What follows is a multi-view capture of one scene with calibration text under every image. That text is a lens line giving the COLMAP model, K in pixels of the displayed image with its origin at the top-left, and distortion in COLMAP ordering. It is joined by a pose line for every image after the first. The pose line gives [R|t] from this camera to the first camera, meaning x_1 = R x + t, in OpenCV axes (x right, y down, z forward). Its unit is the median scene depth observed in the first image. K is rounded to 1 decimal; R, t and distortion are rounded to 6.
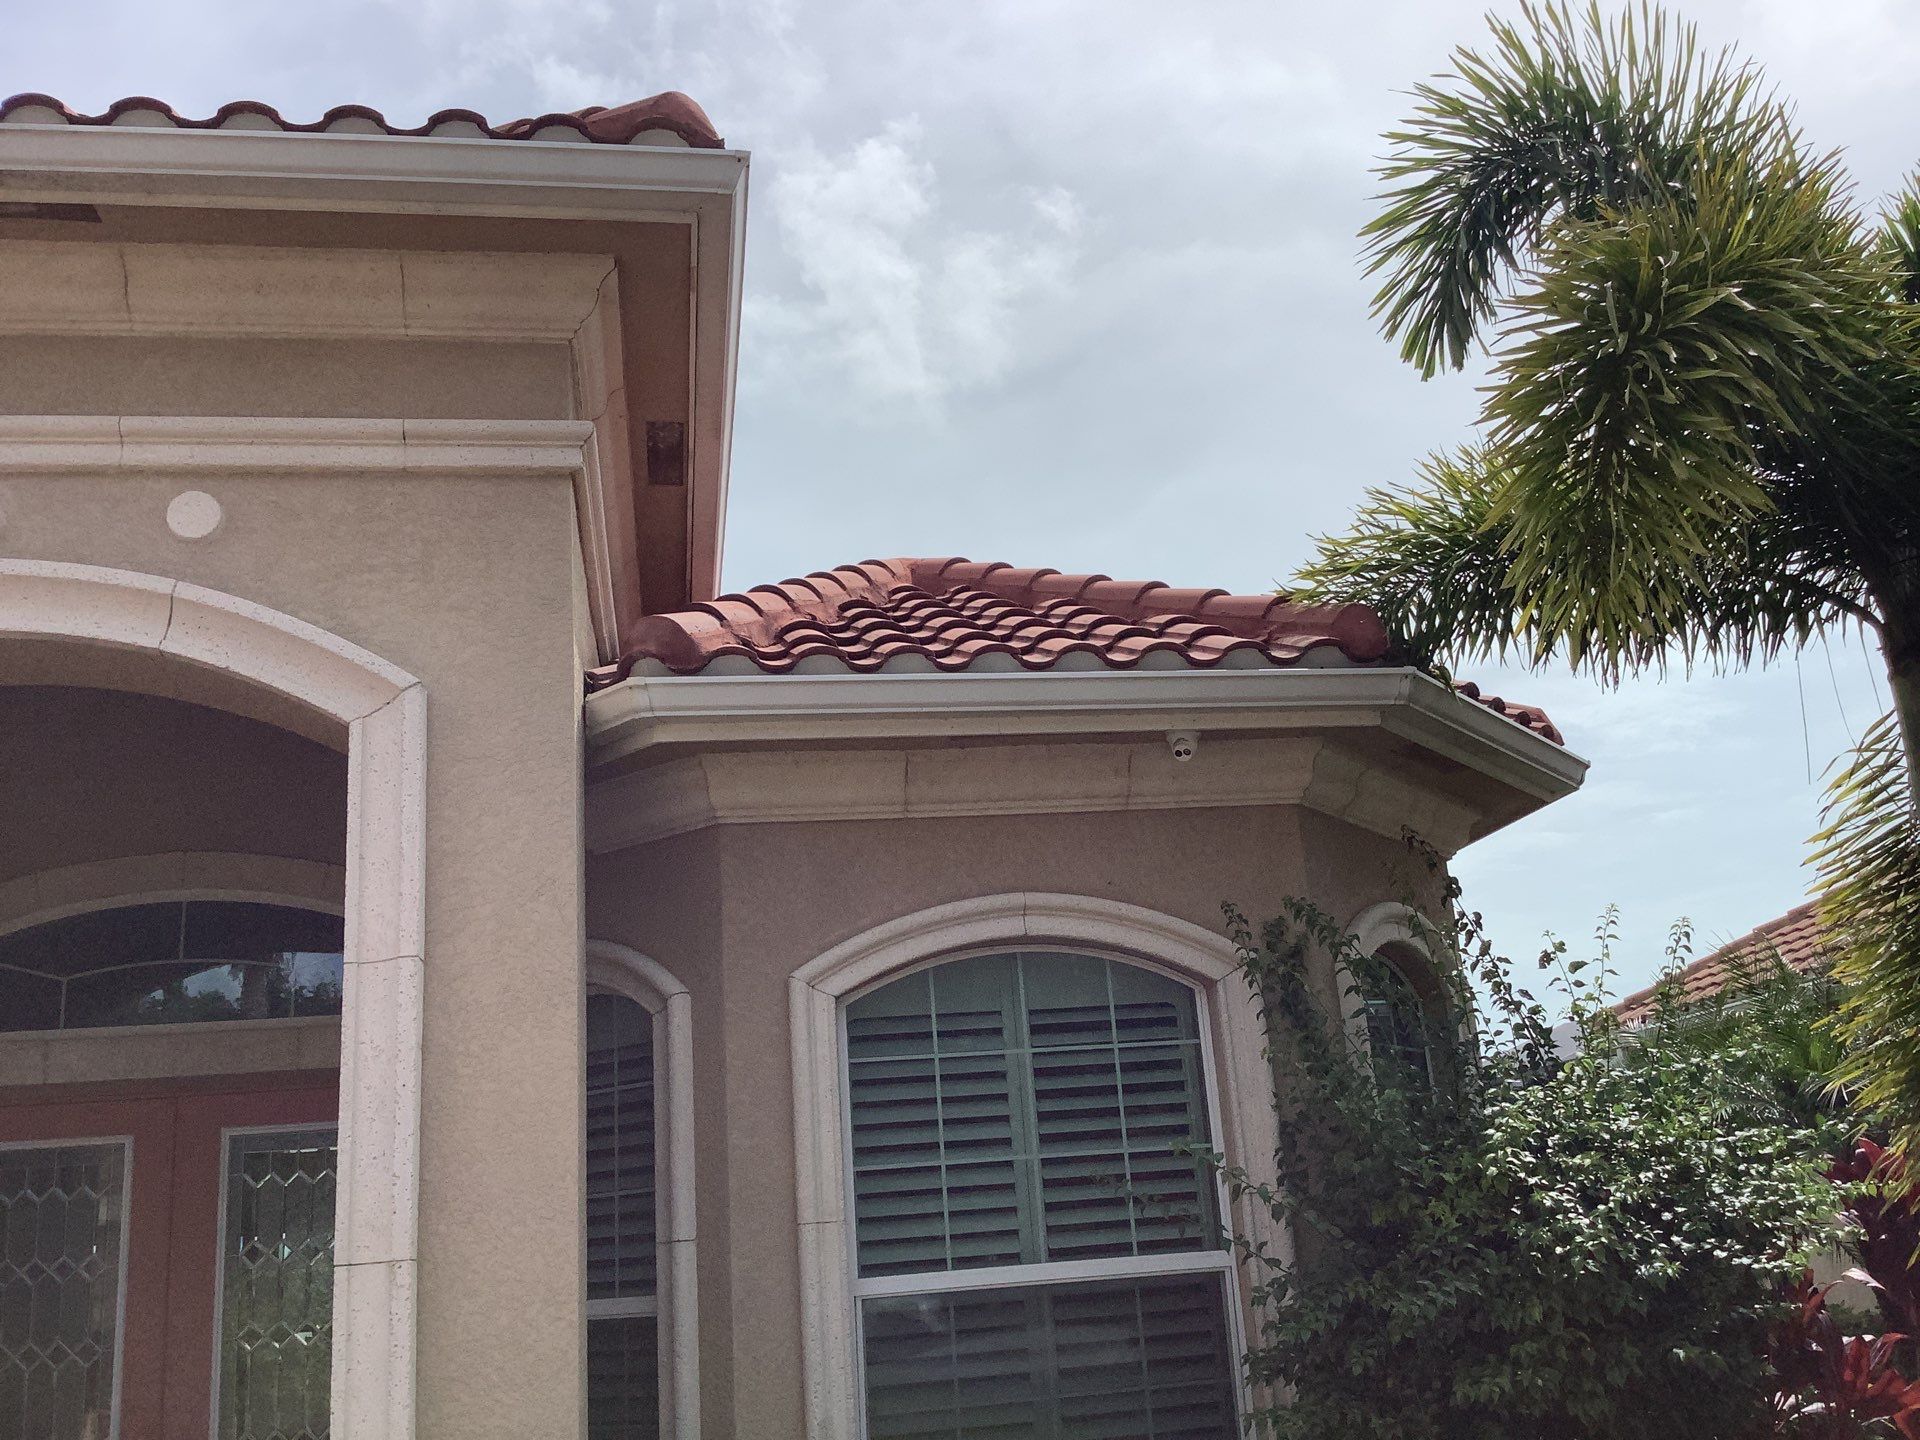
lens RADIAL K [[1733.4, 0, 974.6], [0, 1733.4, 757.8], [0, 0, 1]] dist [0.164292, -0.362390]
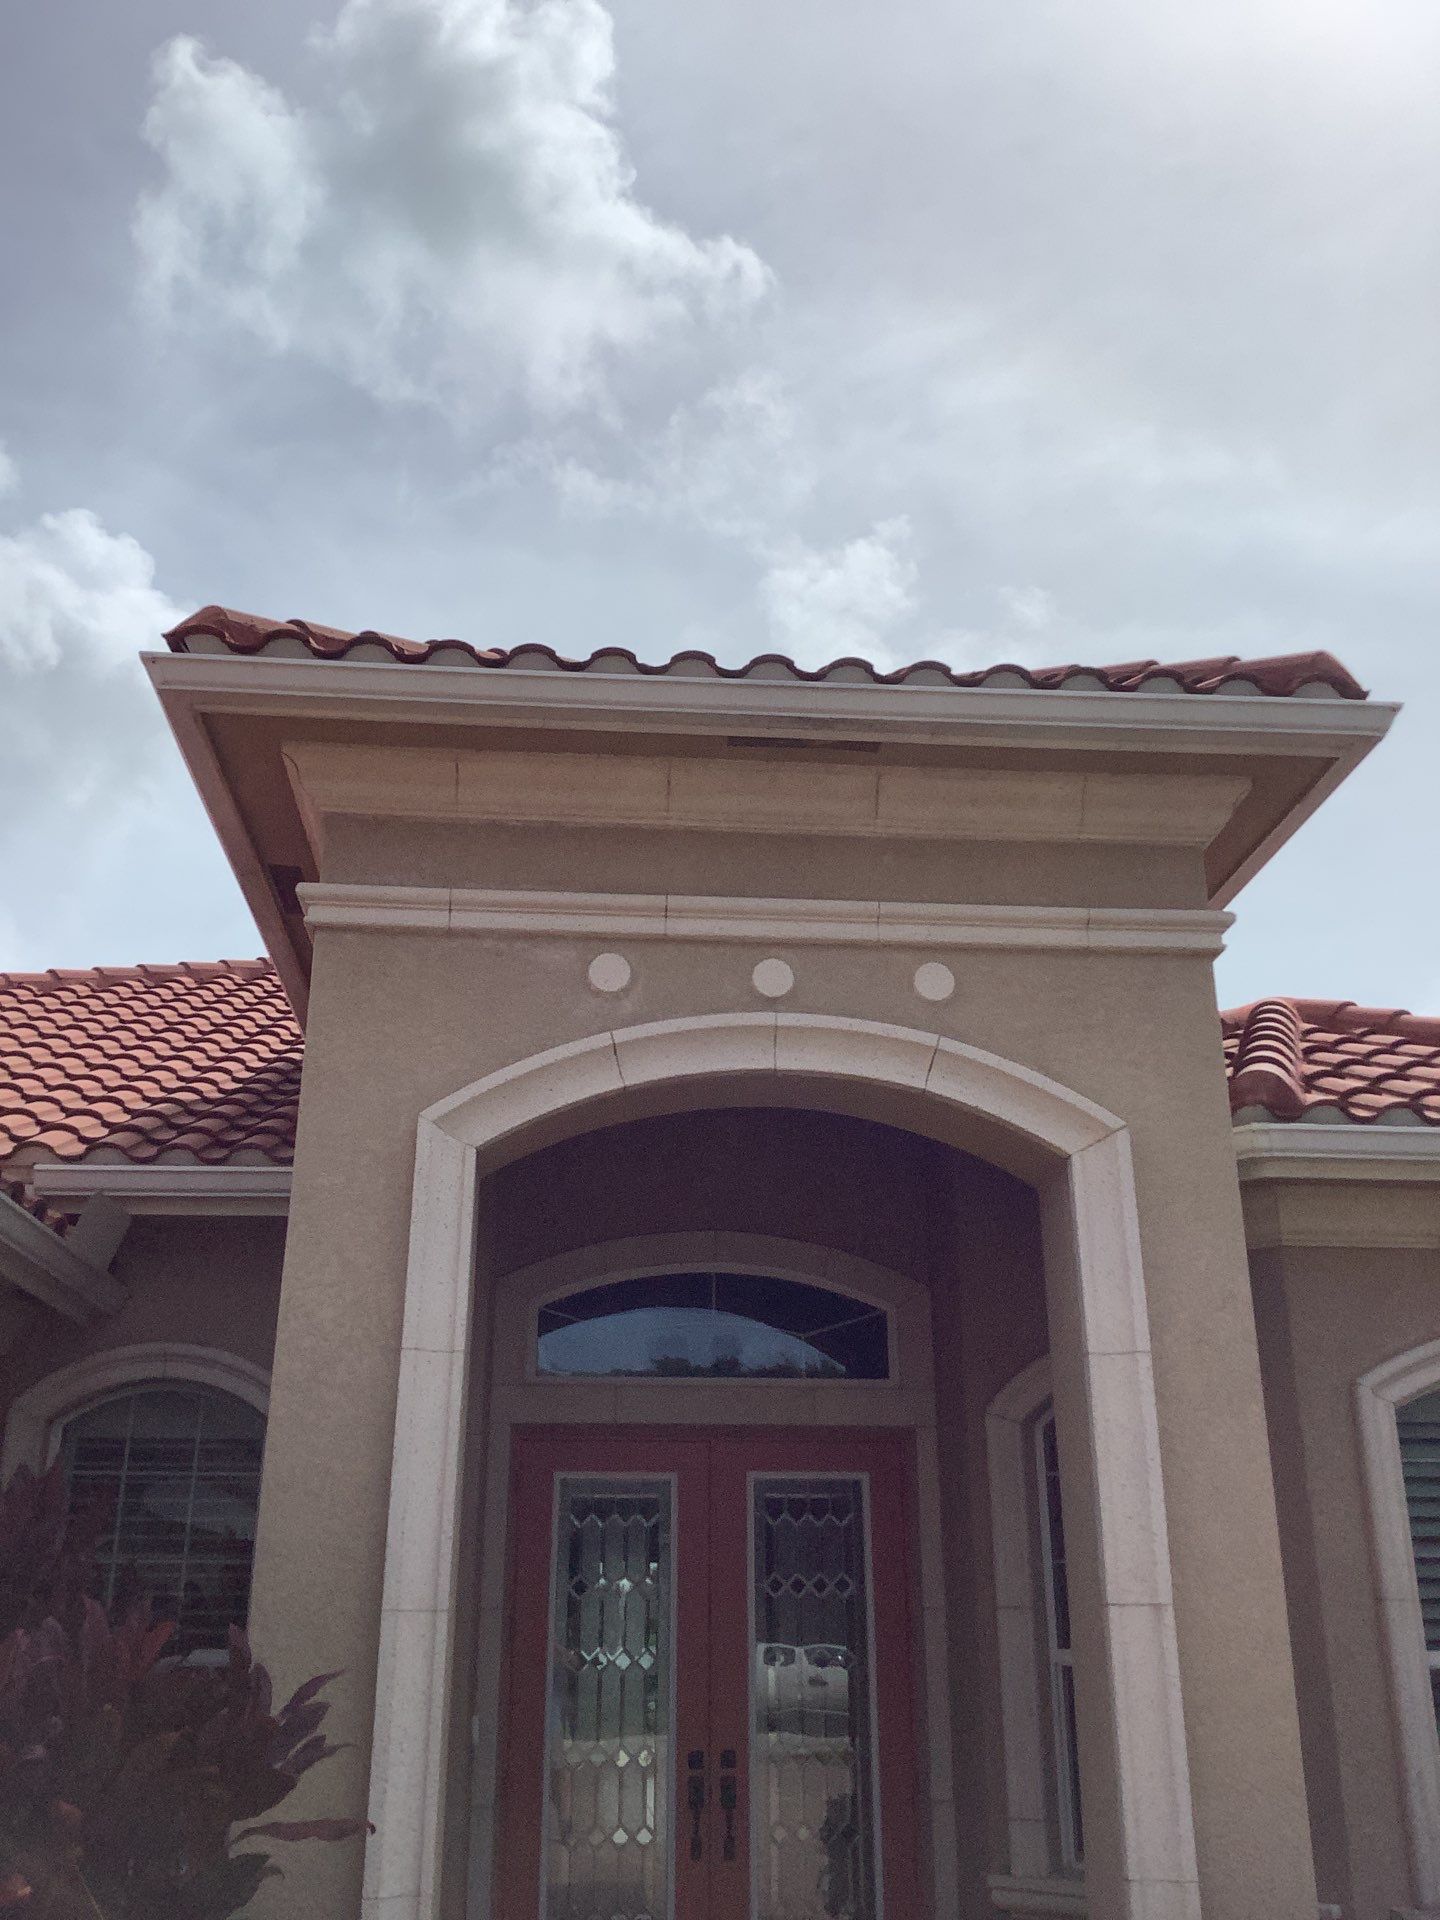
lens RADIAL K [[1733.4, 0, 727.9], [0, 1733.4, 969.9], [0, 0, 1]] dist [0.164292, -0.362390]
pose [[0.996666, 0.036390, -0.073025, -0.484791], [-0.042459, 0.995615, -0.083357, -0.035207], [0.069672, 0.086180, 0.993840, -0.237511]]
